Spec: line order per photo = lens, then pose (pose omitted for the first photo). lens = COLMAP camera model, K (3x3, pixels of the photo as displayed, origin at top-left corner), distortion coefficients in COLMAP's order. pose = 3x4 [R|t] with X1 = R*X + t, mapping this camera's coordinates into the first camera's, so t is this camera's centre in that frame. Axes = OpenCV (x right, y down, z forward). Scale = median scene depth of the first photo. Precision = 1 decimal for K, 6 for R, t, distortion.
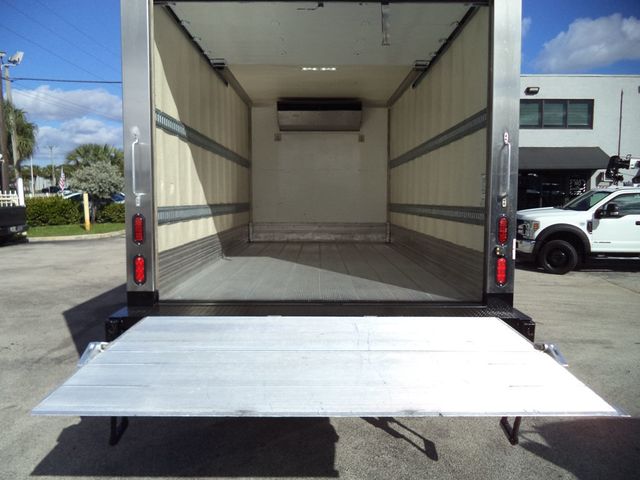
lens RADIAL K [[517.2, 0, 333.1], [0, 517.2, 233.8], [0, 0, 1]] dist [-0.018161, -0.009380]
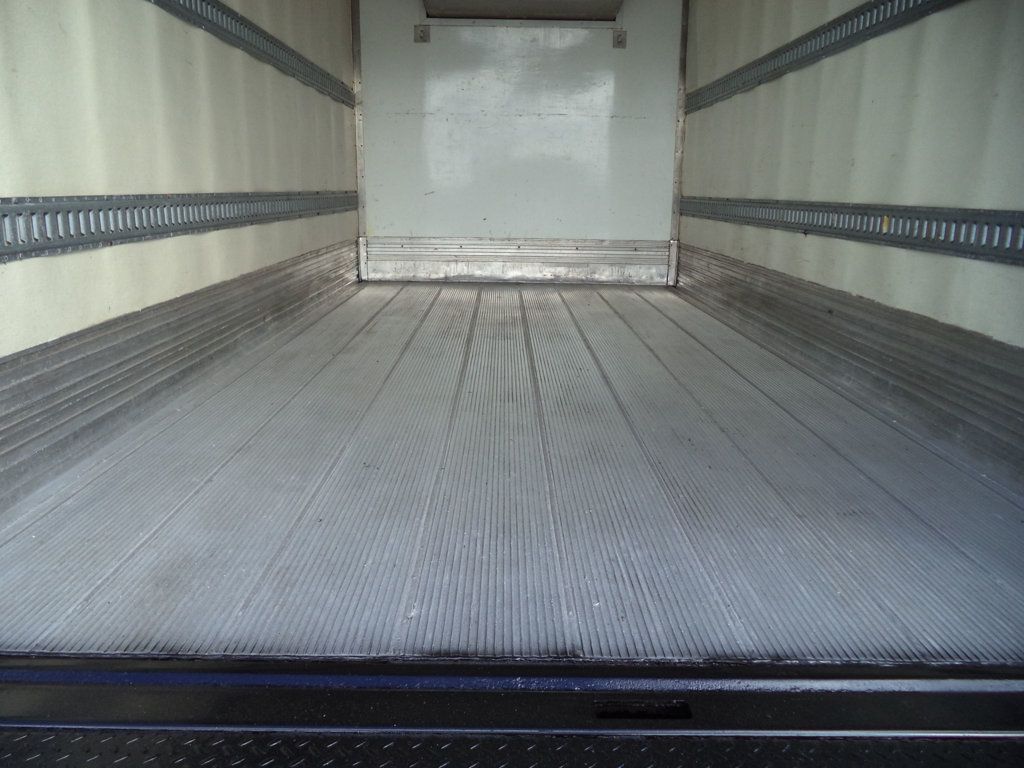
lens RADIAL K [[827.4, 0, 533.0], [0, 827.4, 374.0], [0, 0, 1]] dist [-0.018161, -0.009380]
pose [[0.999914, 0.011496, 0.006375, -0.017573], [-0.012344, 0.987899, 0.154609, -0.016848], [-0.004520, -0.154675, 0.987955, 0.288640]]
